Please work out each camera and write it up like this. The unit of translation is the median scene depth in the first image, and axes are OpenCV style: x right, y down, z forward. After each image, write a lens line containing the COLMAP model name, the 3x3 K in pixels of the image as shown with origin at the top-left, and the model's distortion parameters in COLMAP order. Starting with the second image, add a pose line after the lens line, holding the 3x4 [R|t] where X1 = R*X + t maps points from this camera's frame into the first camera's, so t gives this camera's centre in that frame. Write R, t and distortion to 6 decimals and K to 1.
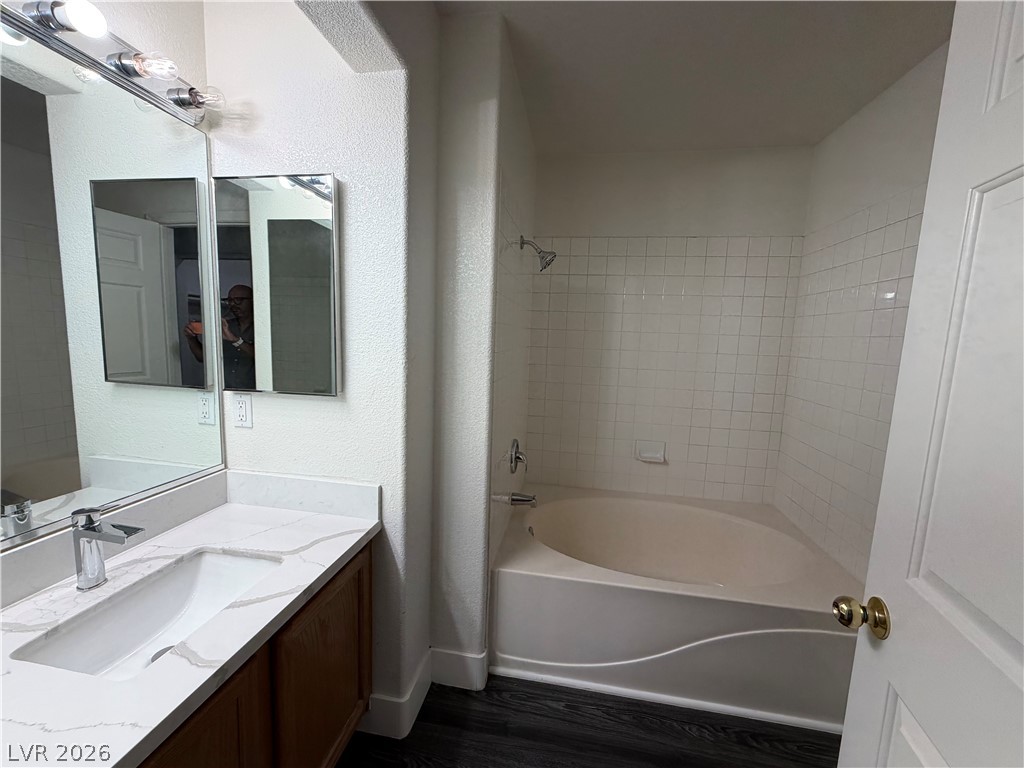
lens RADIAL K [[408.2, 0, 511.5], [0, 408.2, 385.2], [0, 0, 1]] dist [0.002219, -0.000316]
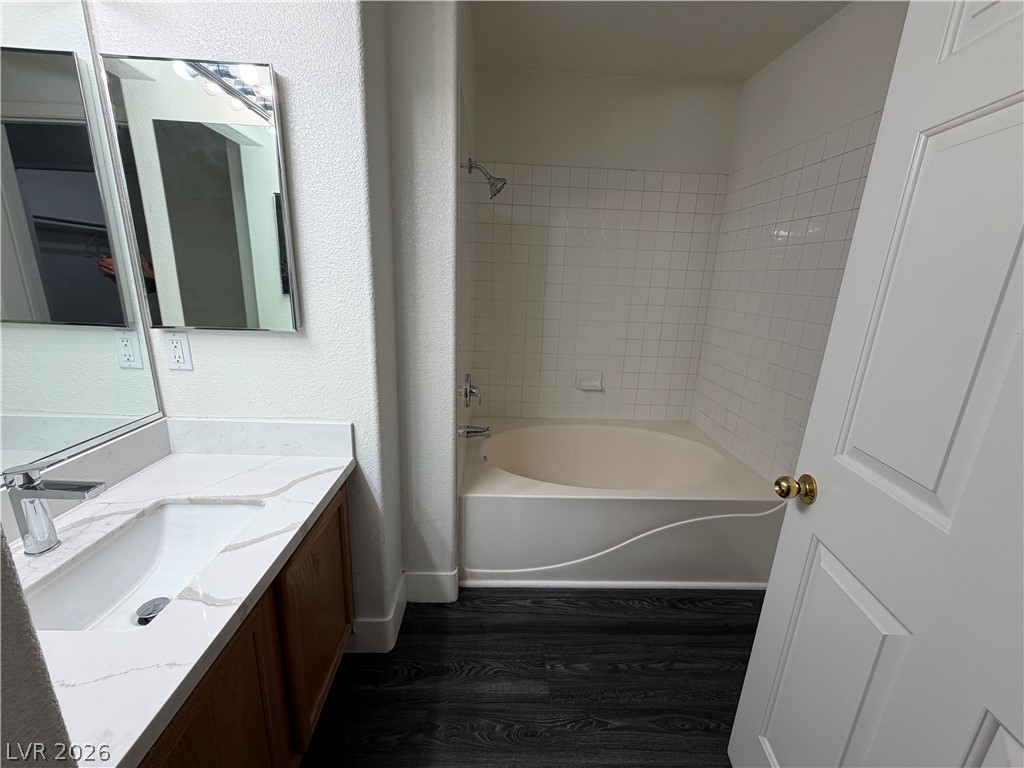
lens RADIAL K [[408.2, 0, 510.0], [0, 408.2, 384.4], [0, 0, 1]] dist [0.002219, -0.000316]
pose [[0.979822, -0.049032, 0.193763, -0.131523], [0.020458, 0.988954, 0.146807, 0.018647], [-0.198821, -0.139881, 0.970002, -0.007304]]
